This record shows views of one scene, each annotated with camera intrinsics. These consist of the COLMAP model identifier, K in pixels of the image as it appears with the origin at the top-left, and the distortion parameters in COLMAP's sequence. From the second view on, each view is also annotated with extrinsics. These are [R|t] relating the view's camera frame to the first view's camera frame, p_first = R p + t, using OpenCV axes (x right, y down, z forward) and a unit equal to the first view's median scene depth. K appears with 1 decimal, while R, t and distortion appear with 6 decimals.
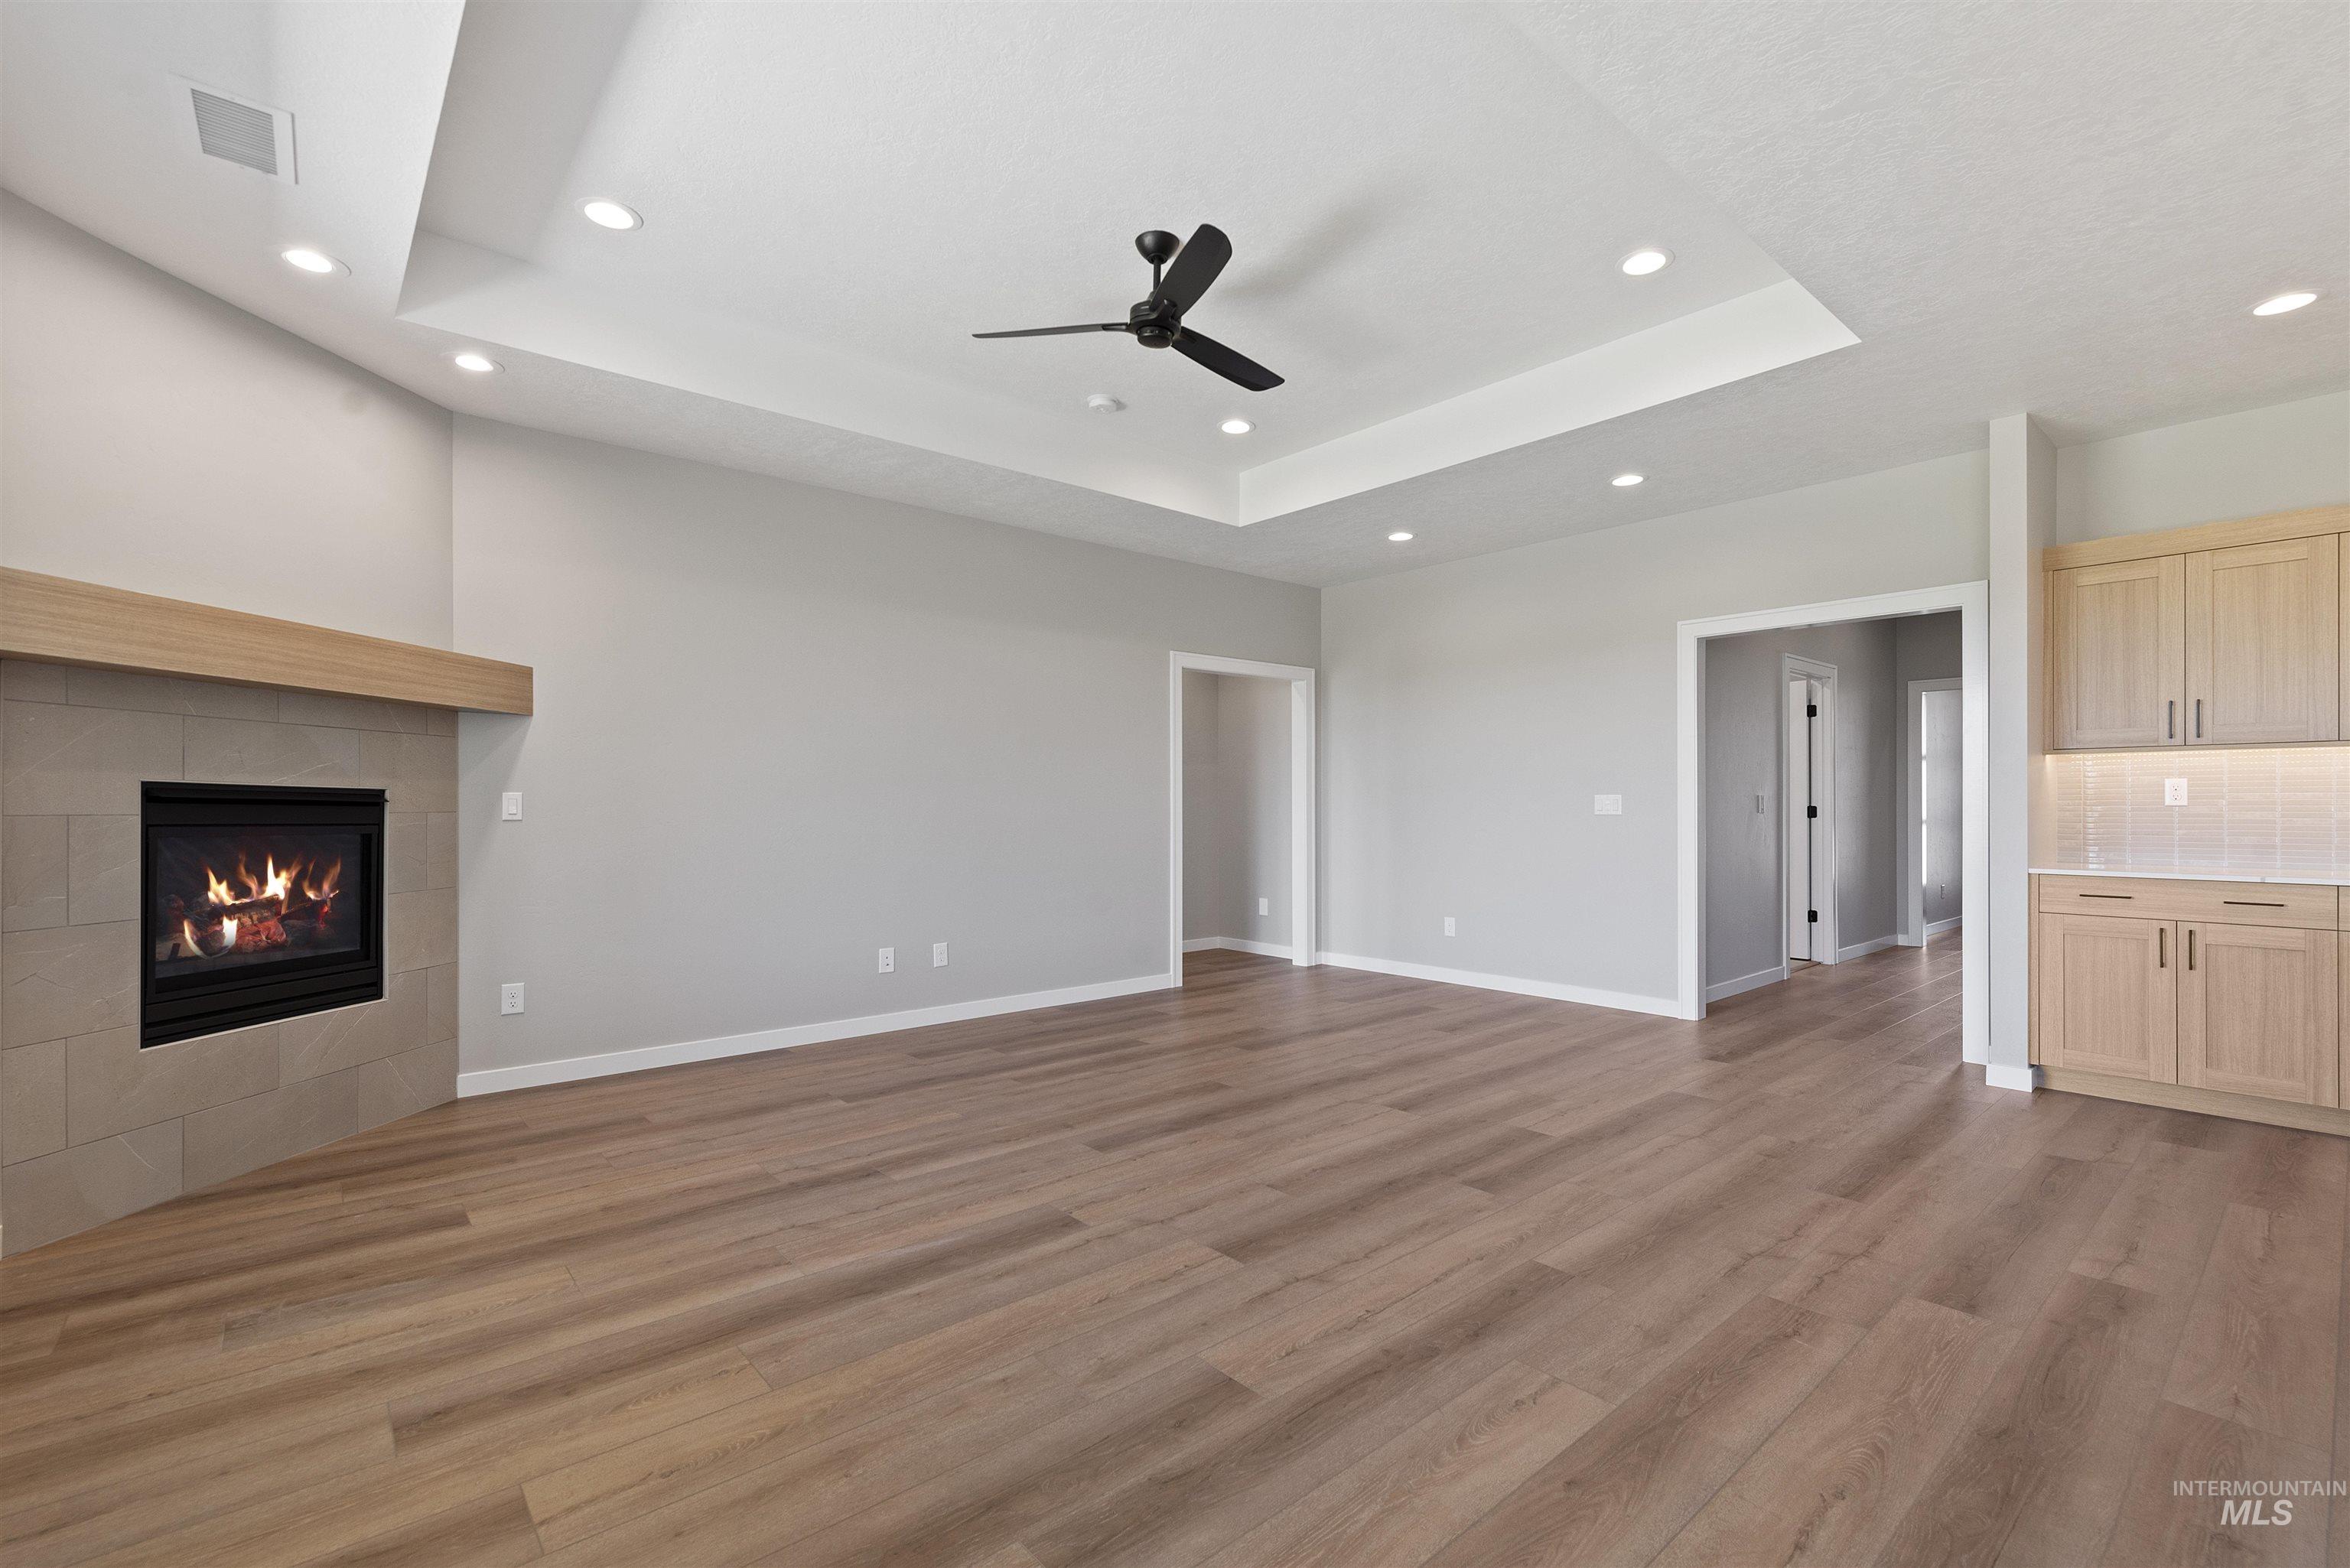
lens RADIAL K [[1032.7, 0, 1198.8], [0, 1032.7, 803.8], [0, 0, 1]] dist [-0.002308, -0.000237]
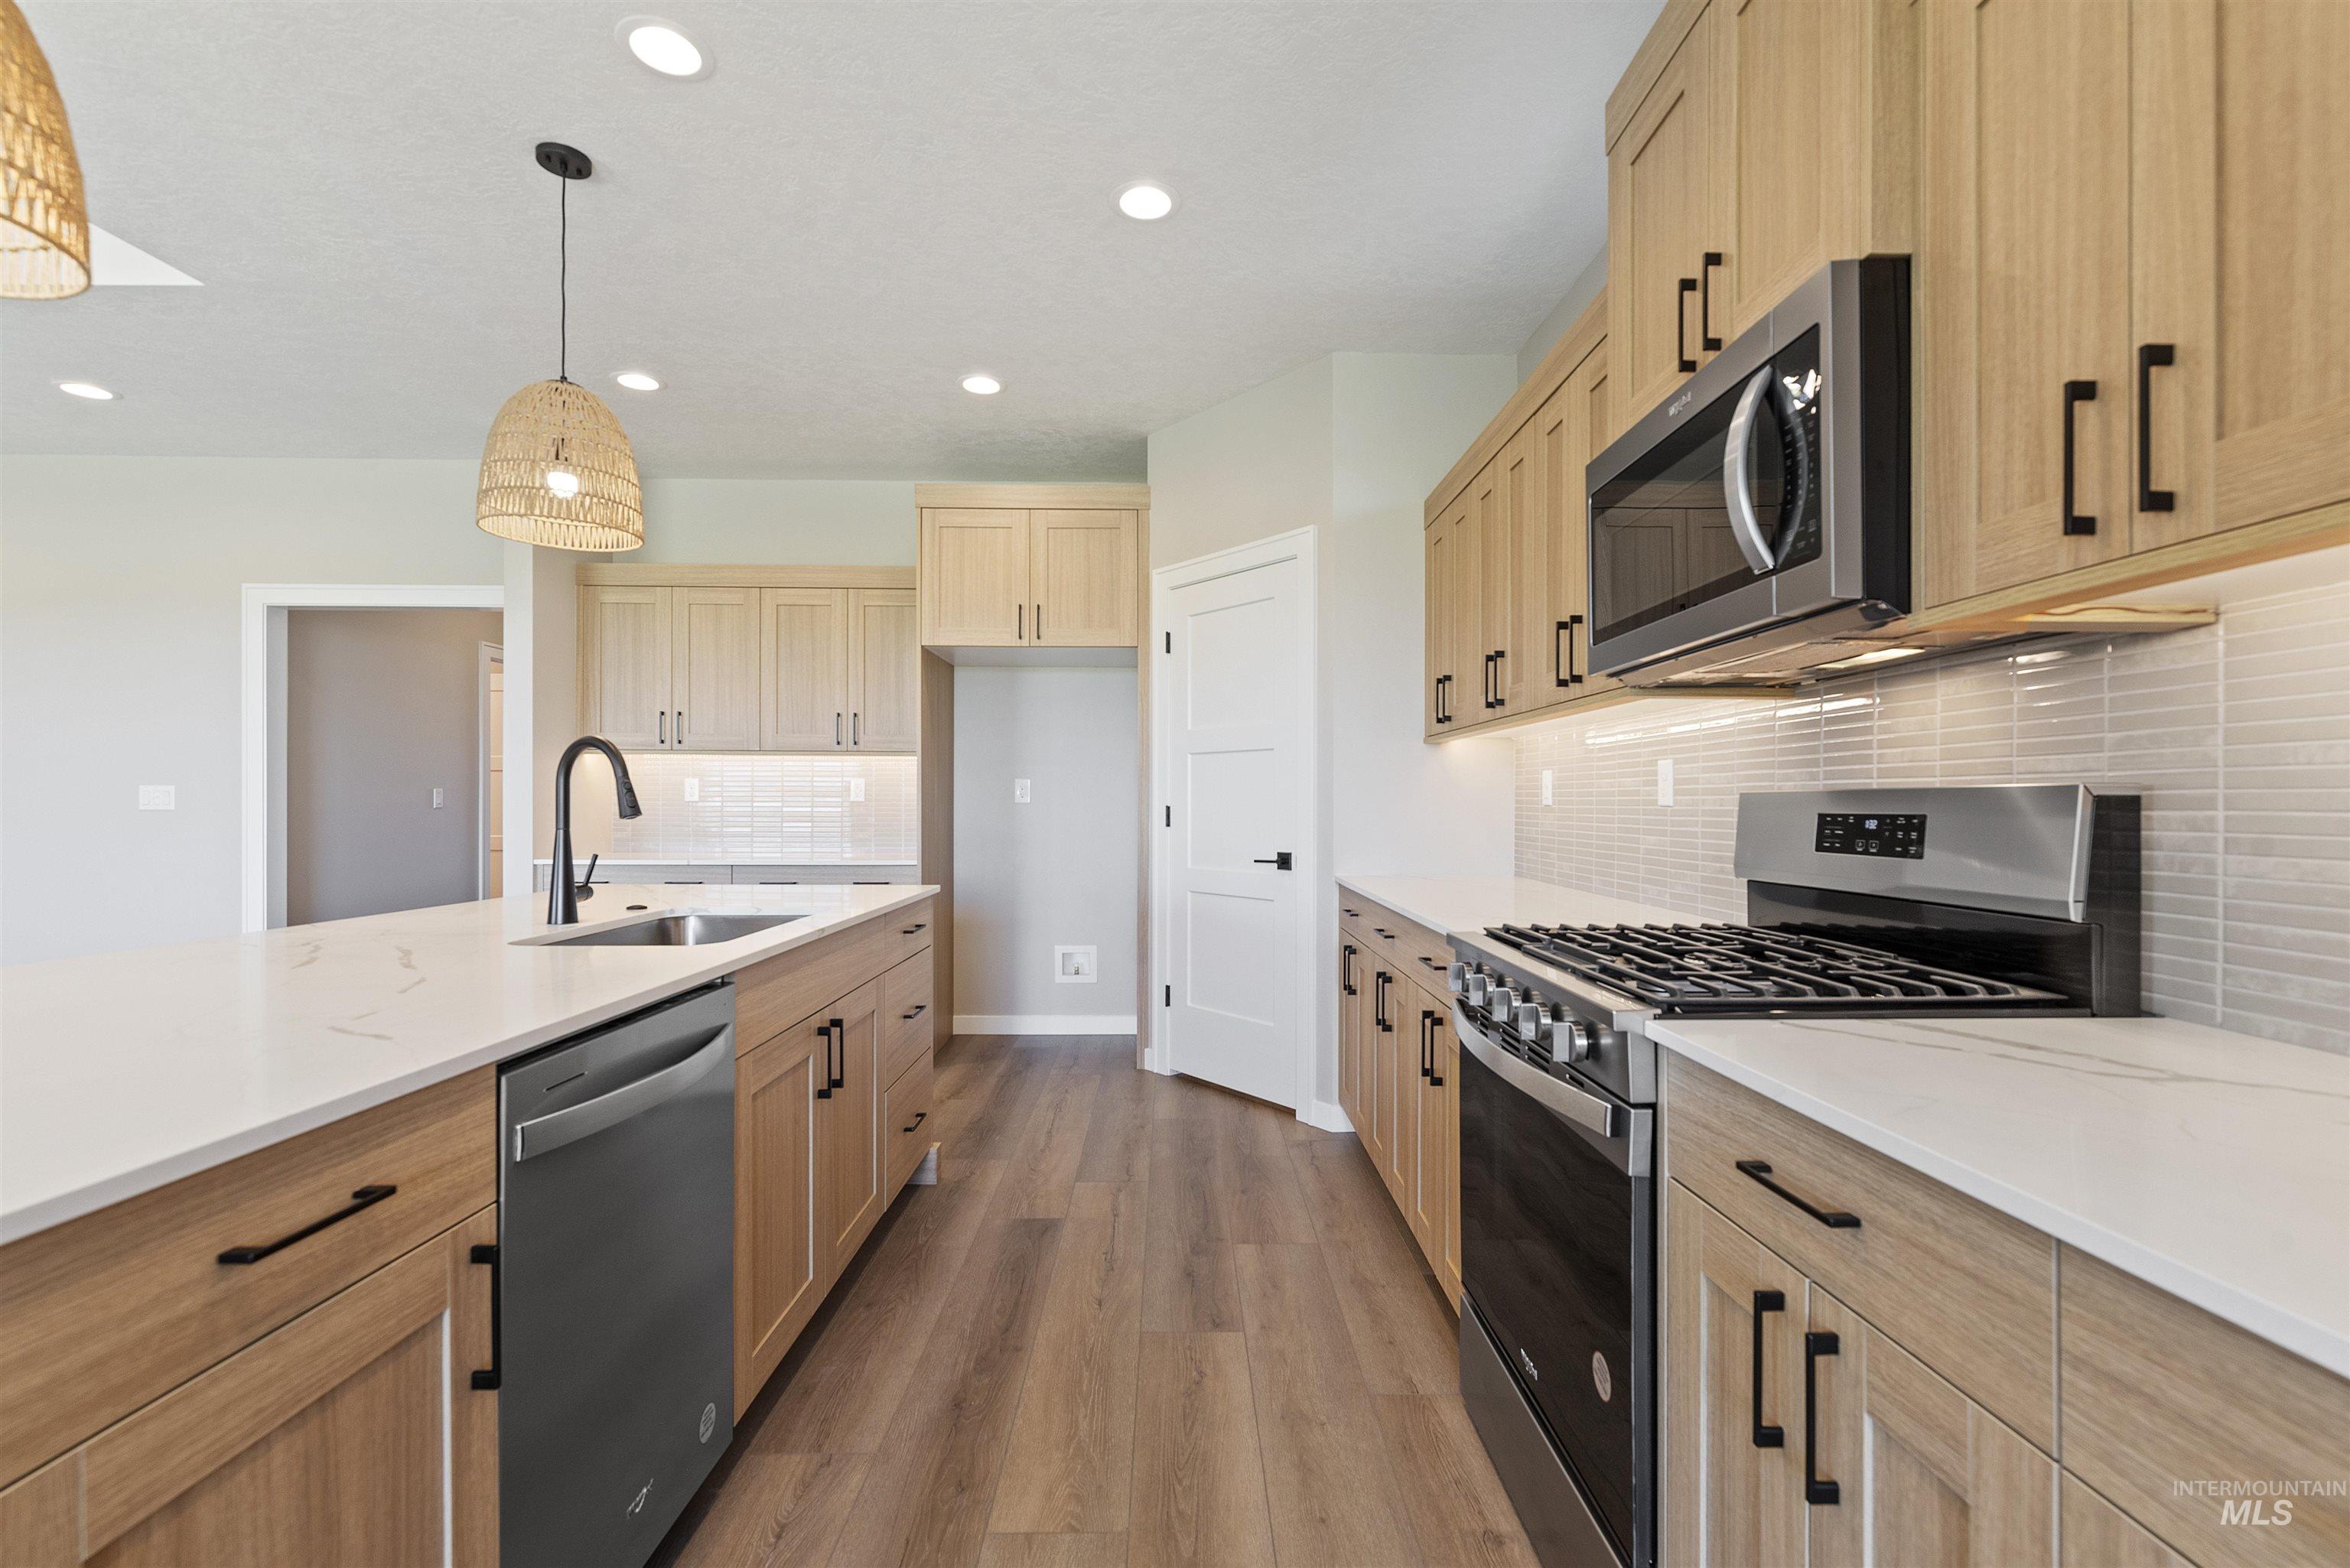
lens RADIAL K [[1032.7, 0, 1188.8], [0, 1032.7, 797.7], [0, 0, 1]] dist [-0.002308, -0.000237]
pose [[0.632675, 0.004200, 0.774406, 0.438268], [-0.006690, 0.999978, 0.000043, -0.006803], [-0.774389, -0.005208, 0.632689, -0.210027]]
